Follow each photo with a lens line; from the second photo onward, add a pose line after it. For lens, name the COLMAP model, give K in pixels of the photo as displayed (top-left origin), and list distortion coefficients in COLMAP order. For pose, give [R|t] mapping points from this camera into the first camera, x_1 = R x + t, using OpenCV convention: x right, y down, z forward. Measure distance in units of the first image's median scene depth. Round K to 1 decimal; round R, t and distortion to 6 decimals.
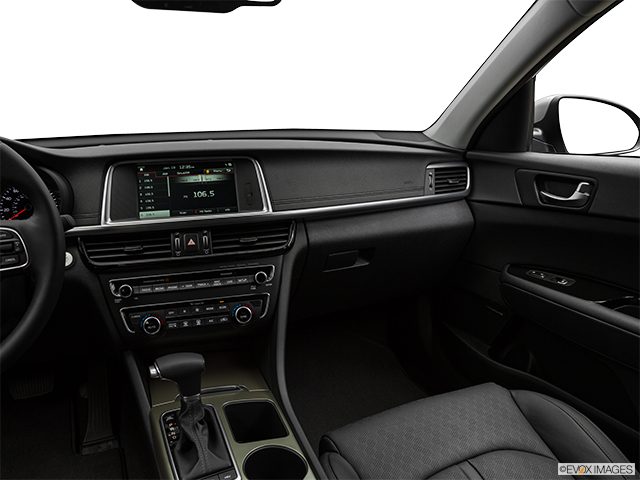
lens RADIAL K [[503.9, 0, 326.5], [0, 503.9, 234.6], [0, 0, 1]] dist [-0.122384, 0.049657]
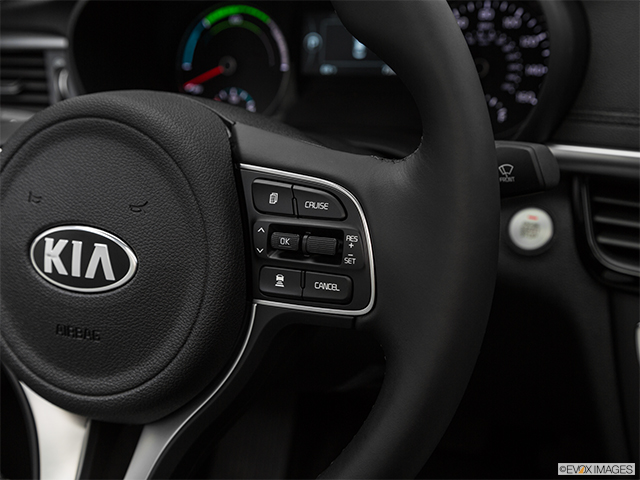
lens RADIAL K [[796.8, 0, 311.3], [0, 796.8, 225.6], [0, 0, 1]] dist [0.150644, 0.000000]
pose [[0.664052, 0.251195, -0.704227, -0.201039], [-0.106452, 0.964044, 0.243491, -0.079366], [0.740070, -0.086724, 0.666915, 0.433870]]
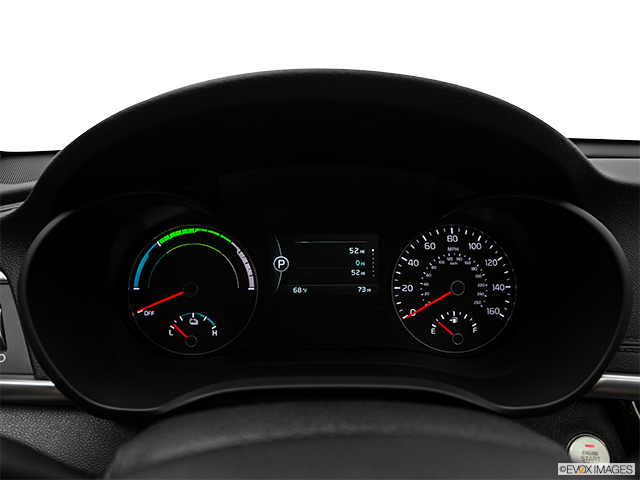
lens RADIAL K [[503.9, 0, 322.0], [0, 503.9, 238.9], [0, 0, 1]] dist [-0.122384, 0.049657]
pose [[0.919670, 0.104192, -0.378617, -0.562090], [-0.106877, 0.994174, 0.013983, -0.093791], [0.377868, 0.027605, 0.925448, 0.536487]]
